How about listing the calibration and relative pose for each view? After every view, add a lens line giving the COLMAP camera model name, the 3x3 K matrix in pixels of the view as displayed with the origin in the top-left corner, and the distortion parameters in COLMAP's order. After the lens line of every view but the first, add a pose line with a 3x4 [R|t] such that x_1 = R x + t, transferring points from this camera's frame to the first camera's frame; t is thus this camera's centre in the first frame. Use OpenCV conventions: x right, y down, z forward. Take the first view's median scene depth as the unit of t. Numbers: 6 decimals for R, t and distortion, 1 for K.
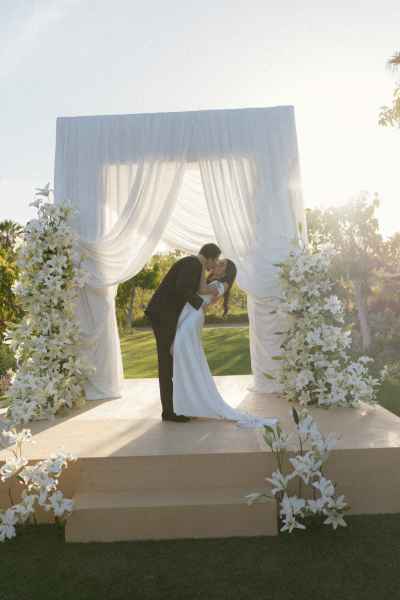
lens RADIAL K [[570.8, 0, 201.4], [0, 570.8, 304.5], [0, 0, 1]] dist [-0.004391, 0.000000]
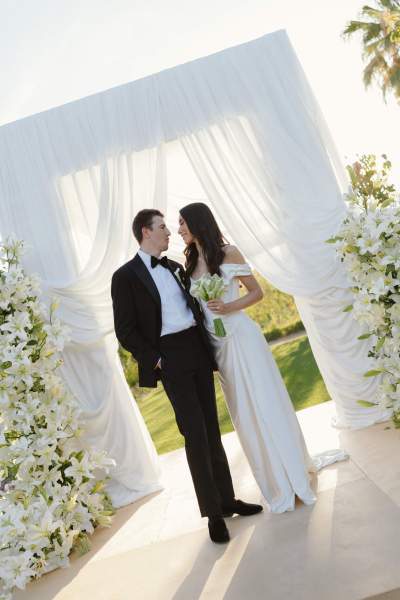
lens RADIAL K [[570.8, 0, 198.4], [0, 570.8, 300.6], [0, 0, 1]] dist [-0.004391, 0.000000]
pose [[0.961766, -0.273397, -0.016114, -0.028334], [0.271662, 0.959812, -0.070430, 0.004135], [0.034721, 0.063360, 0.997387, 0.322850]]
